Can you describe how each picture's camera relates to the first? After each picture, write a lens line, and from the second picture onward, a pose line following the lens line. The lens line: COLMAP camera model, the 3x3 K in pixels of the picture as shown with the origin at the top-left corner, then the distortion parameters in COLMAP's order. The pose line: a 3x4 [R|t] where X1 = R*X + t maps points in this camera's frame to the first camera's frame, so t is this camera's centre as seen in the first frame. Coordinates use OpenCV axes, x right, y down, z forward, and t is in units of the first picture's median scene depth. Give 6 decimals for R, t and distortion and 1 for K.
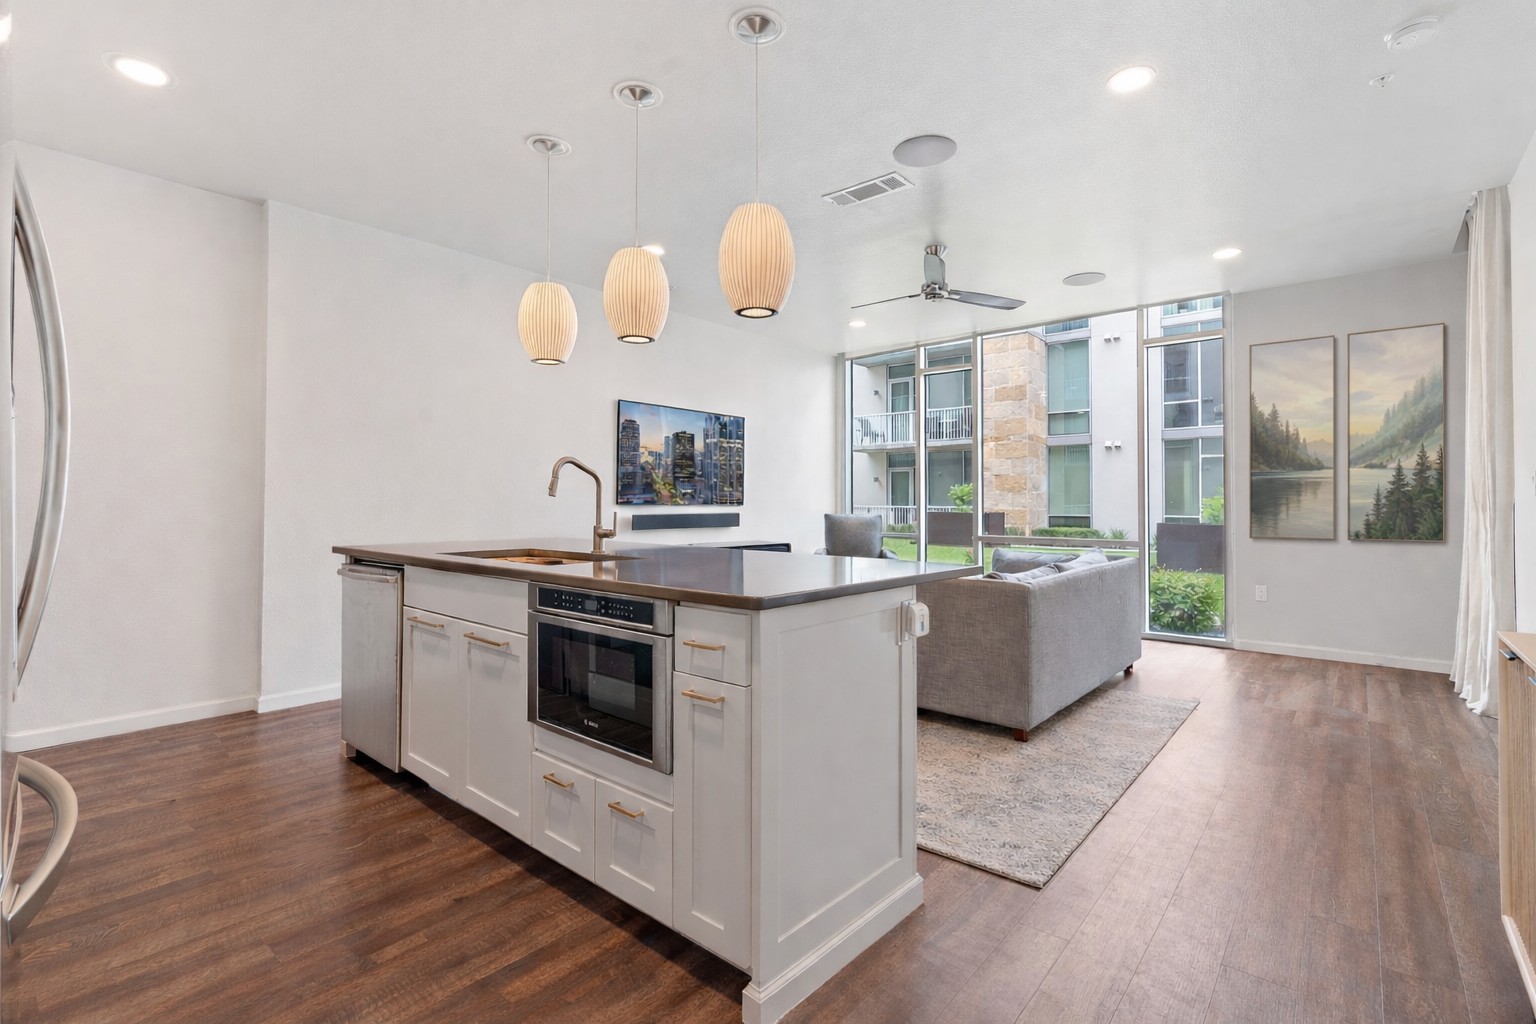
lens RADIAL K [[695.0, 0, 768.8], [0, 695.0, 493.2], [0, 0, 1]] dist [-0.000632, 0.000032]
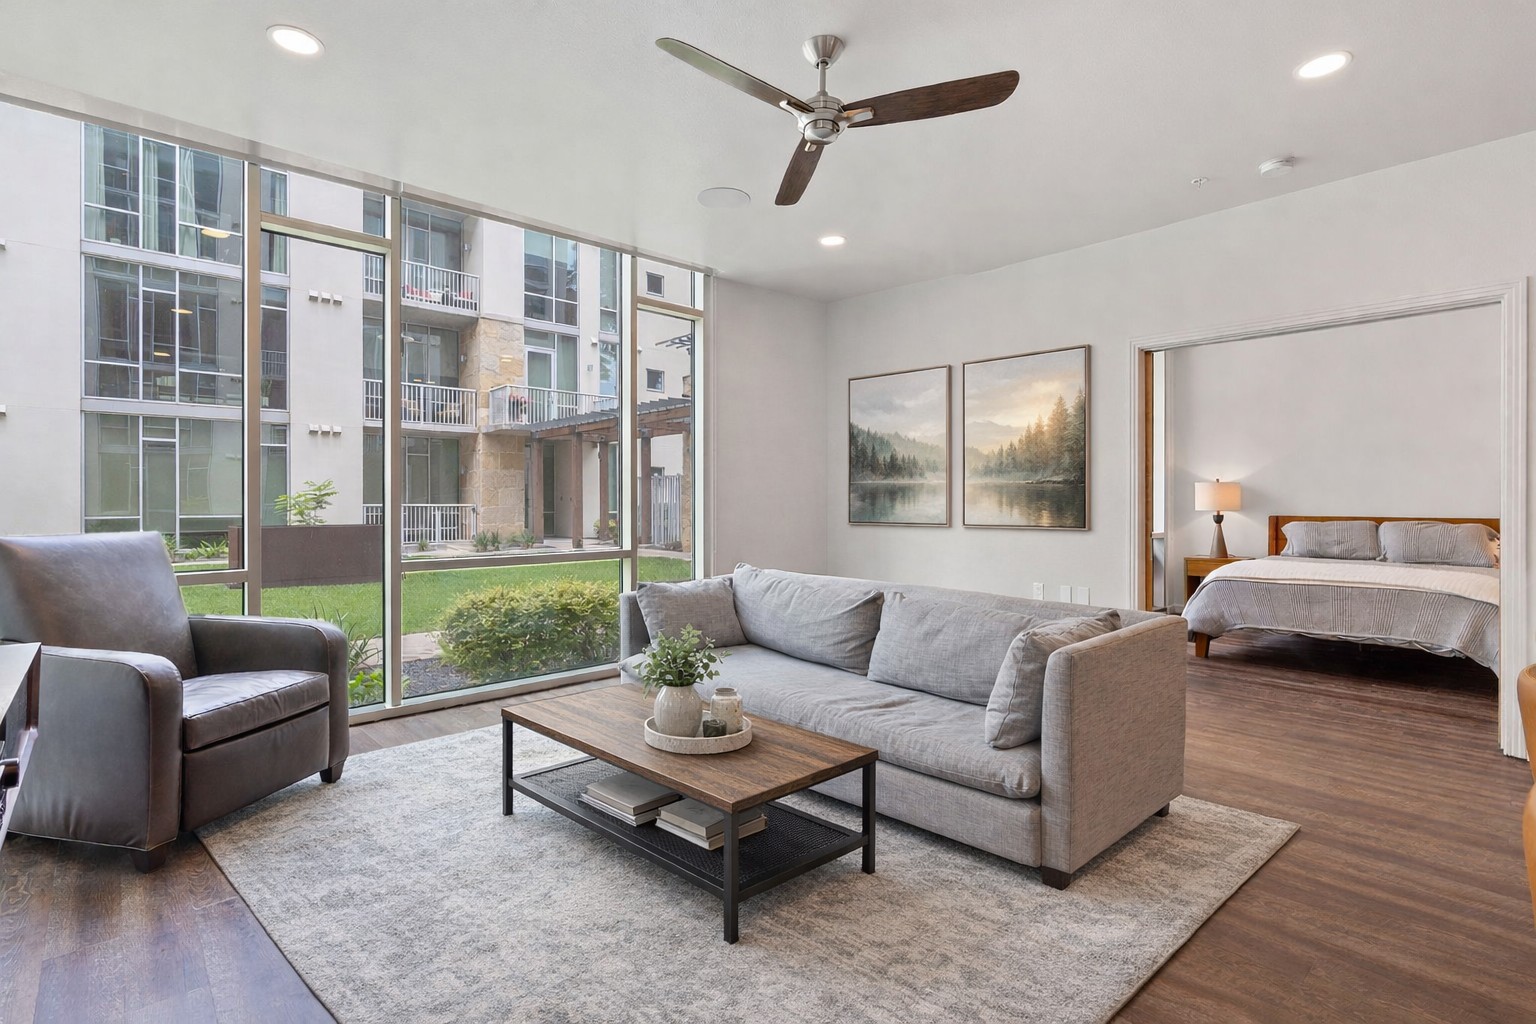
lens RADIAL K [[703.5, 0, 773.2], [0, 703.5, 494.6], [0, 0, 1]] dist [-0.000072, 0.000448]
pose [[0.116241, 0.006302, 0.993201, -0.074735], [-0.015704, 0.999867, -0.004506, 0.001841], [-0.993097, -0.015073, 0.116324, 0.201738]]
